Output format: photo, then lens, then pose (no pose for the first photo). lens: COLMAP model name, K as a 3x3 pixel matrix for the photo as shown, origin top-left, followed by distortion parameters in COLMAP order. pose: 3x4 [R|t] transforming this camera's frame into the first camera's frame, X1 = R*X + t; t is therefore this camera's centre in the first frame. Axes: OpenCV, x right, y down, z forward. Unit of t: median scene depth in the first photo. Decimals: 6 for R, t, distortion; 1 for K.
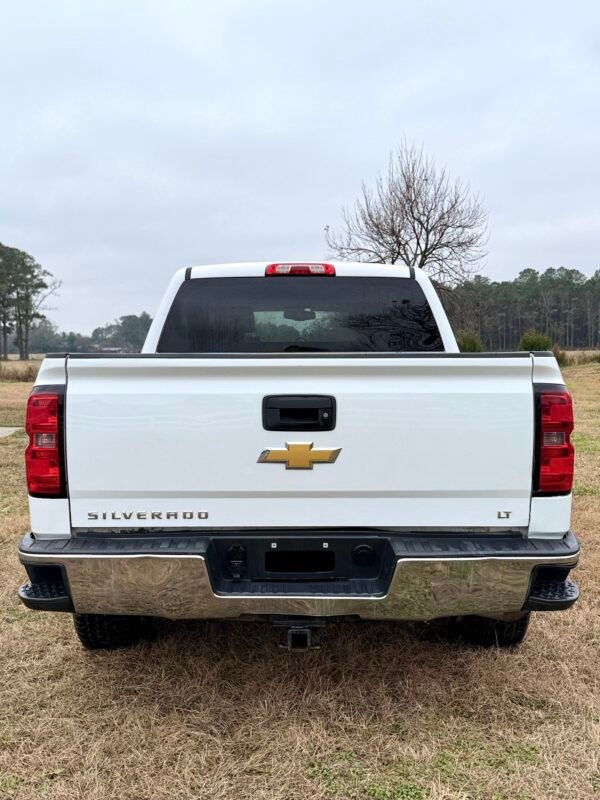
lens RADIAL K [[880.7, 0, 300.5], [0, 880.7, 398.1], [0, 0, 1]] dist [0.100780, 0.000000]
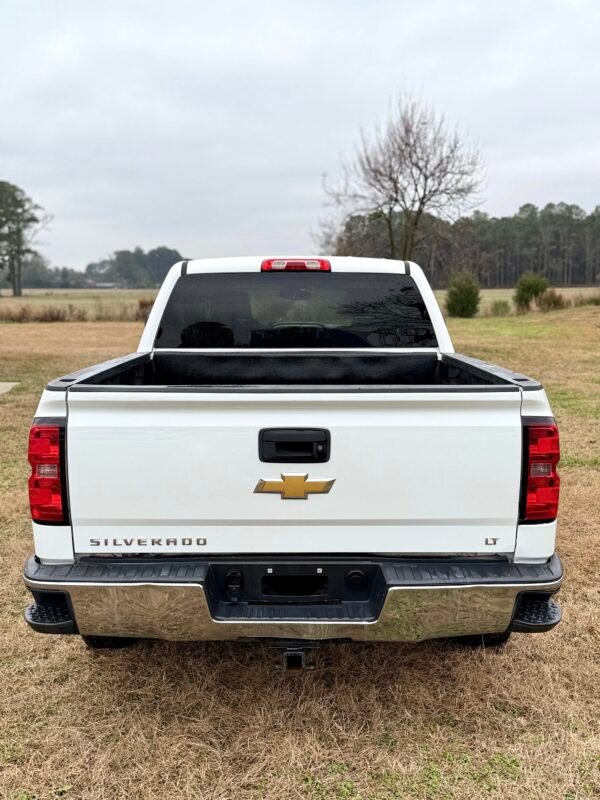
lens RADIAL K [[880.7, 0, 302.6], [0, 880.7, 404.7], [0, 0, 1]] dist [0.100780, 0.000000]
pose [[0.999975, 0.001374, 0.006882, 0.000835], [-0.001923, 0.996763, 0.080368, -0.109003], [-0.006749, -0.080379, 0.996742, -0.021363]]
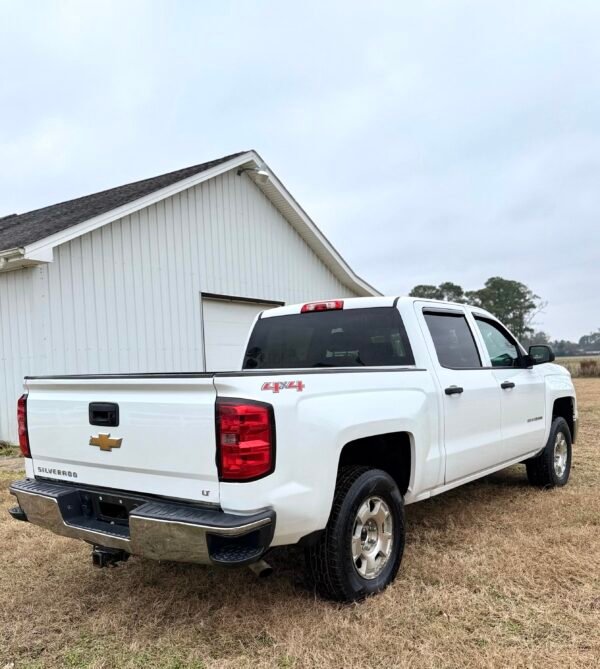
lens RADIAL K [[657.1, 0, 277.8], [0, 657.1, 371.6], [0, 0, 1]] dist [-0.002066, 0.000000]
pose [[0.779114, -0.014703, -0.626710, 0.929738], [-0.004038, 0.999586, -0.028472, -0.025797], [0.626870, 0.024713, 0.778732, 0.274474]]
